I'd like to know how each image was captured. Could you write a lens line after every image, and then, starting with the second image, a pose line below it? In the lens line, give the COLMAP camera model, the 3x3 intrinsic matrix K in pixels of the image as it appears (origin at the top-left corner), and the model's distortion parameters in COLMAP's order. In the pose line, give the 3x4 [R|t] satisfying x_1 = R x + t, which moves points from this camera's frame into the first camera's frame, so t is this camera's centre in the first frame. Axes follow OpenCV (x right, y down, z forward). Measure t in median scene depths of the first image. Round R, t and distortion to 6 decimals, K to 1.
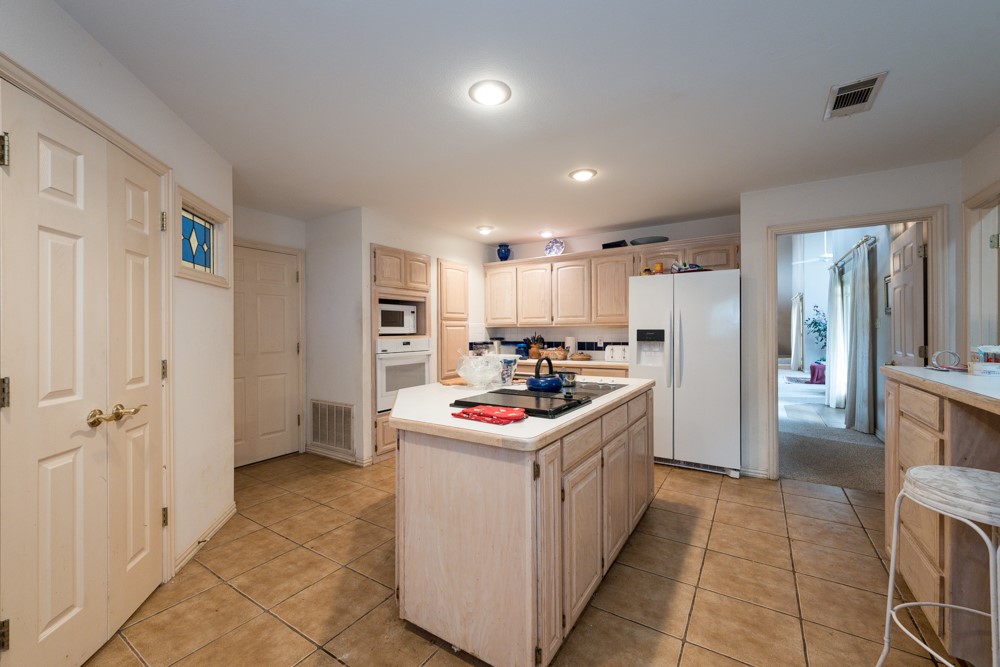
lens RADIAL K [[397.9, 0, 503.5], [0, 397.9, 334.3], [0, 0, 1]] dist [0.001215, -0.000754]
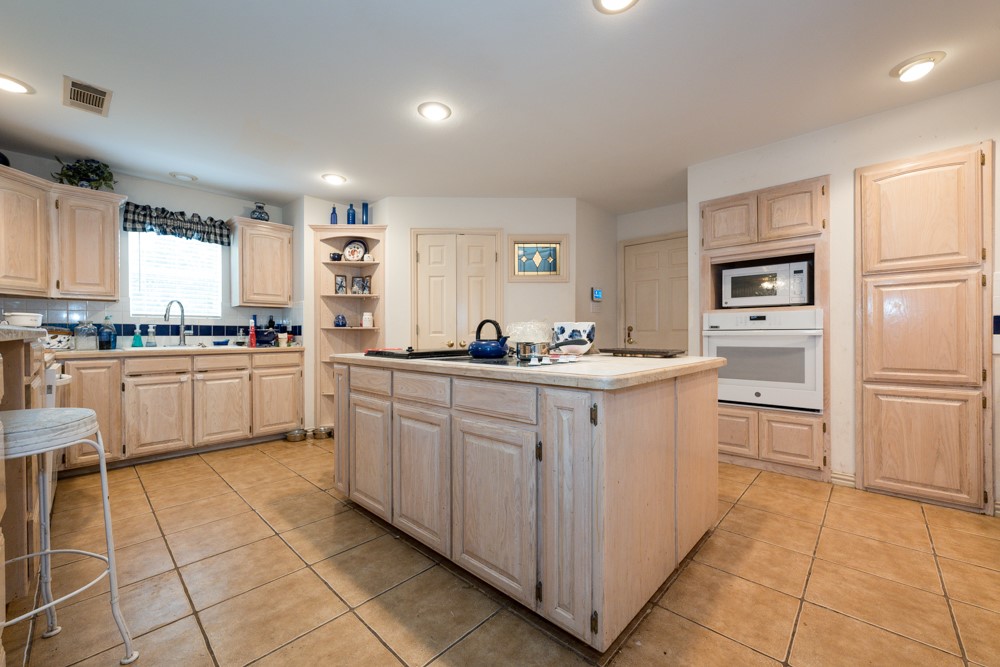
lens RADIAL K [[397.9, 0, 495.3], [0, 397.9, 335.1], [0, 0, 1]] dist [0.001215, -0.000754]
pose [[-0.196476, 0.009808, -0.980460, 0.605934], [-0.001377, 0.999946, 0.010279, 0.050862], [0.980508, 0.003370, -0.196452, 0.731607]]
